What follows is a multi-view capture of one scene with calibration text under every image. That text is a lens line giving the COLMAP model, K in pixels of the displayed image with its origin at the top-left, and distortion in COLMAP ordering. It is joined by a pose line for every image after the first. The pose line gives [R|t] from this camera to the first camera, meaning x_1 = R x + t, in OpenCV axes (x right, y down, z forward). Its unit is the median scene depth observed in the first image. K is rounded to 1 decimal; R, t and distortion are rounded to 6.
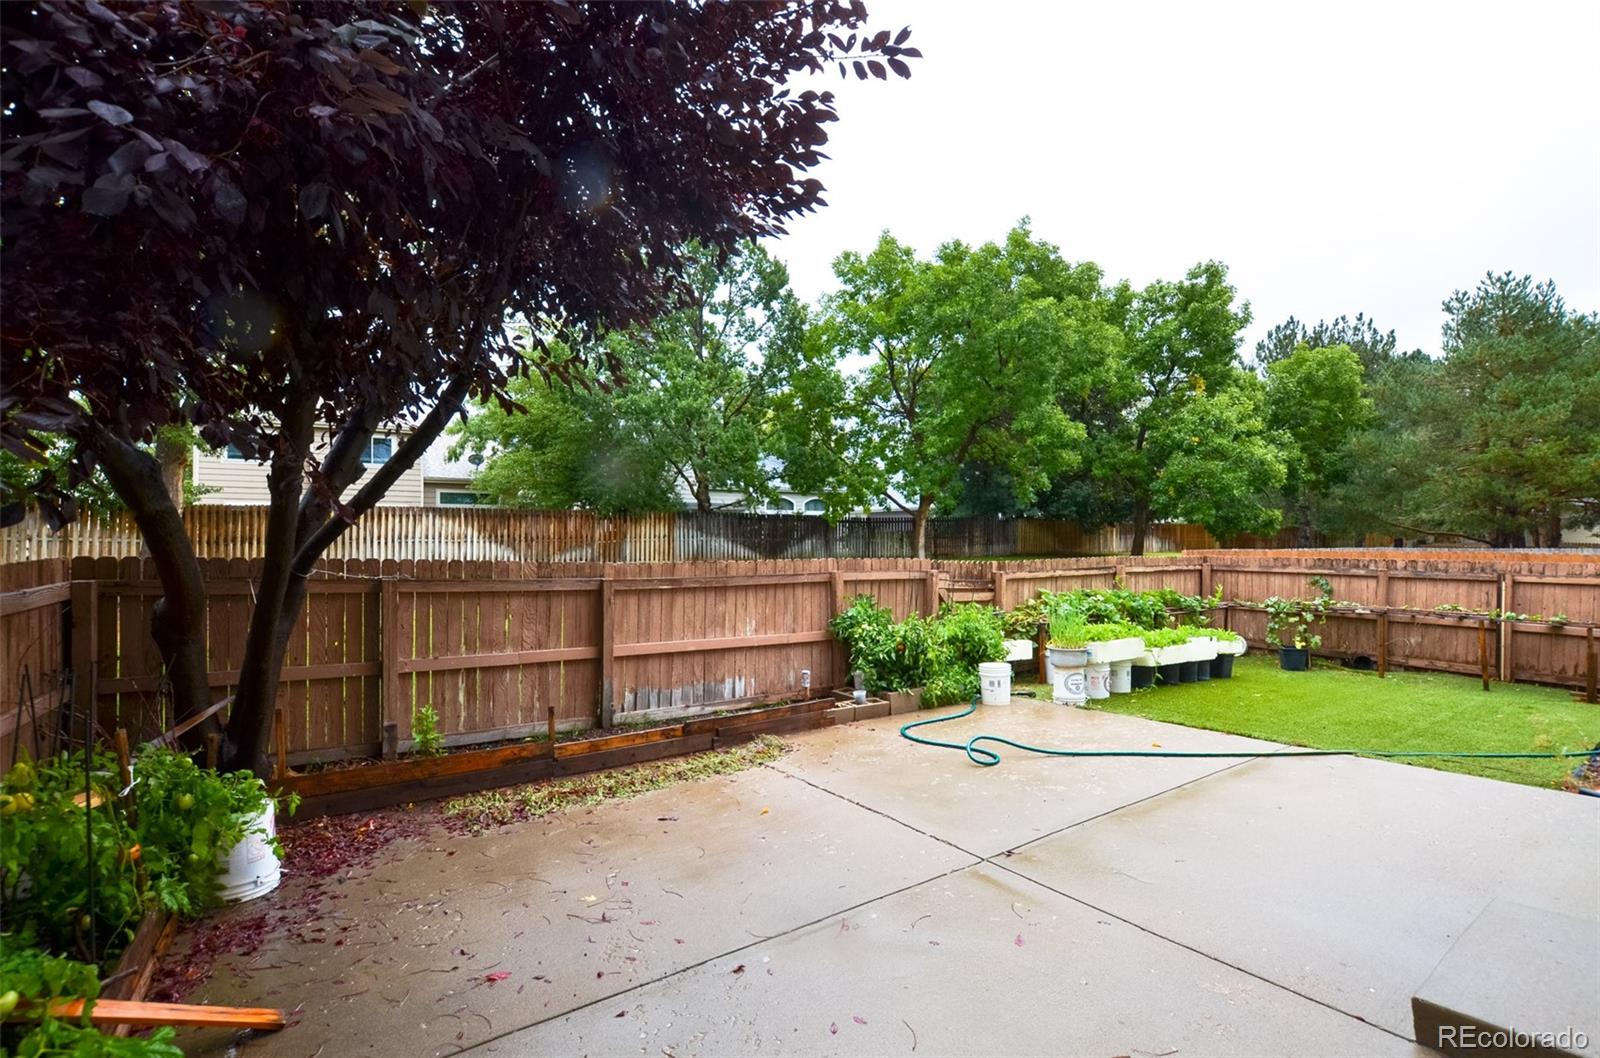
lens RADIAL K [[712.6, 0, 798.2], [0, 712.6, 533.4], [0, 0, 1]] dist [-0.025188, 0.002103]
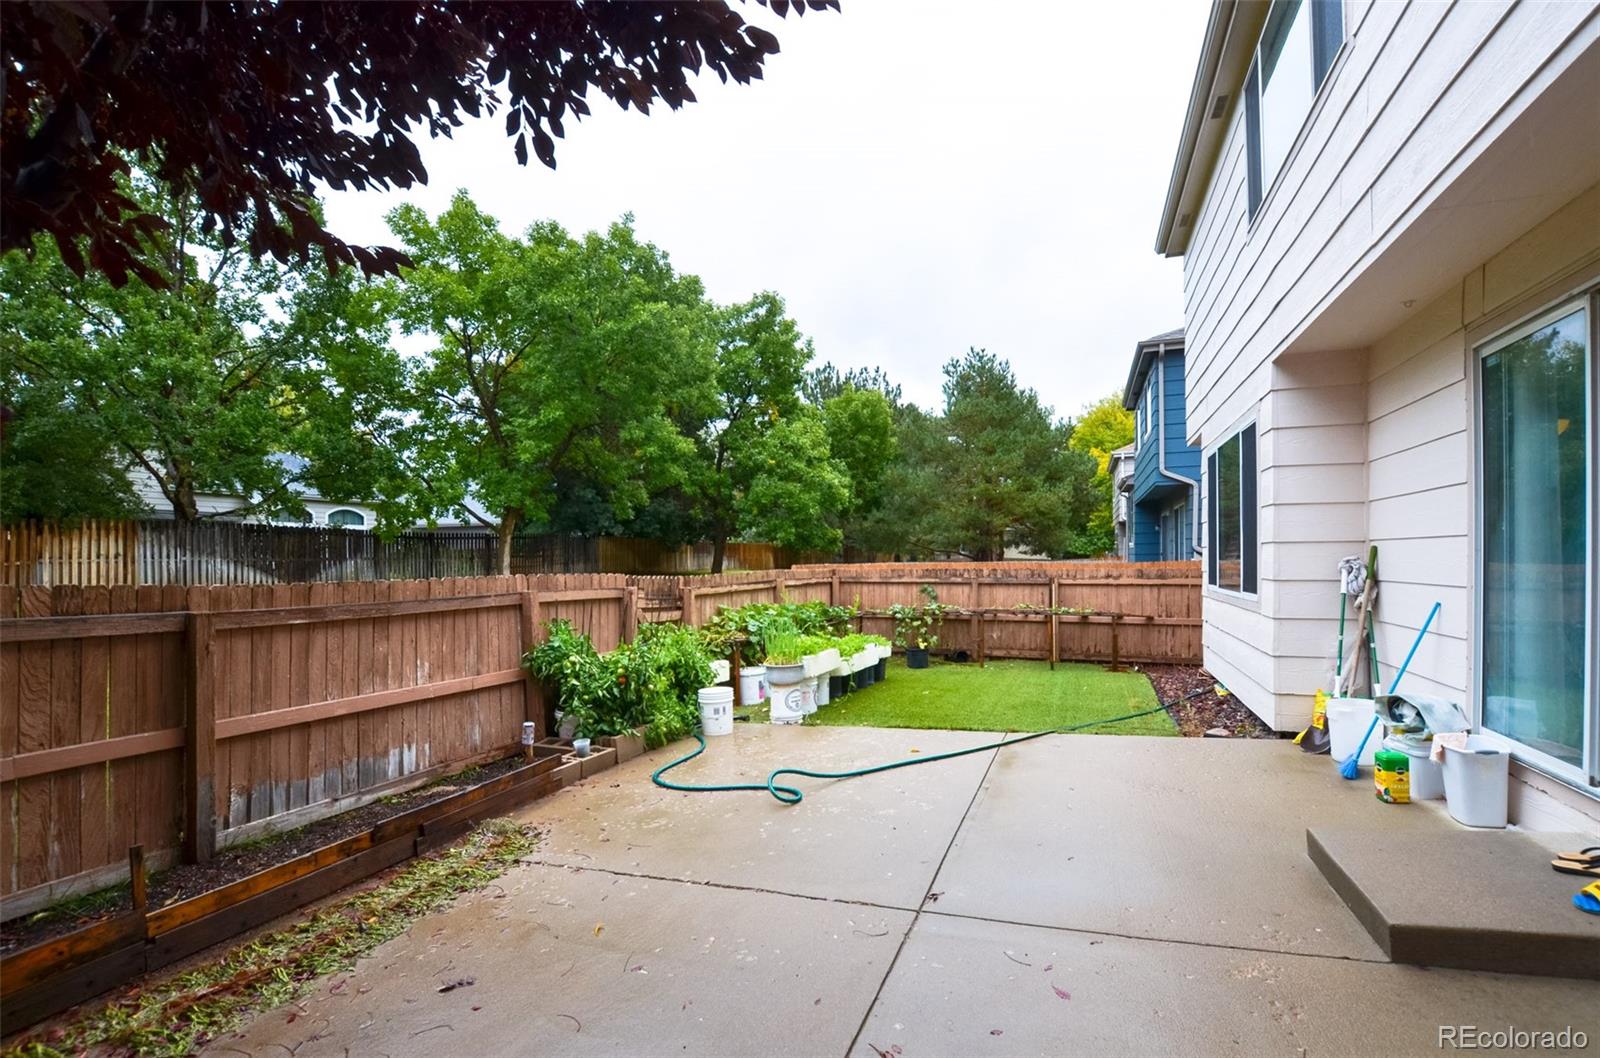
lens RADIAL K [[748.4, 0, 800.3], [0, 748.4, 558.2], [0, 0, 1]] dist [-0.029716, 0.007522]
pose [[0.818139, -0.006404, 0.574984, -0.138156], [0.003514, 0.999975, 0.006138, 0.010880], [-0.575009, -0.003001, 0.818141, 0.133094]]
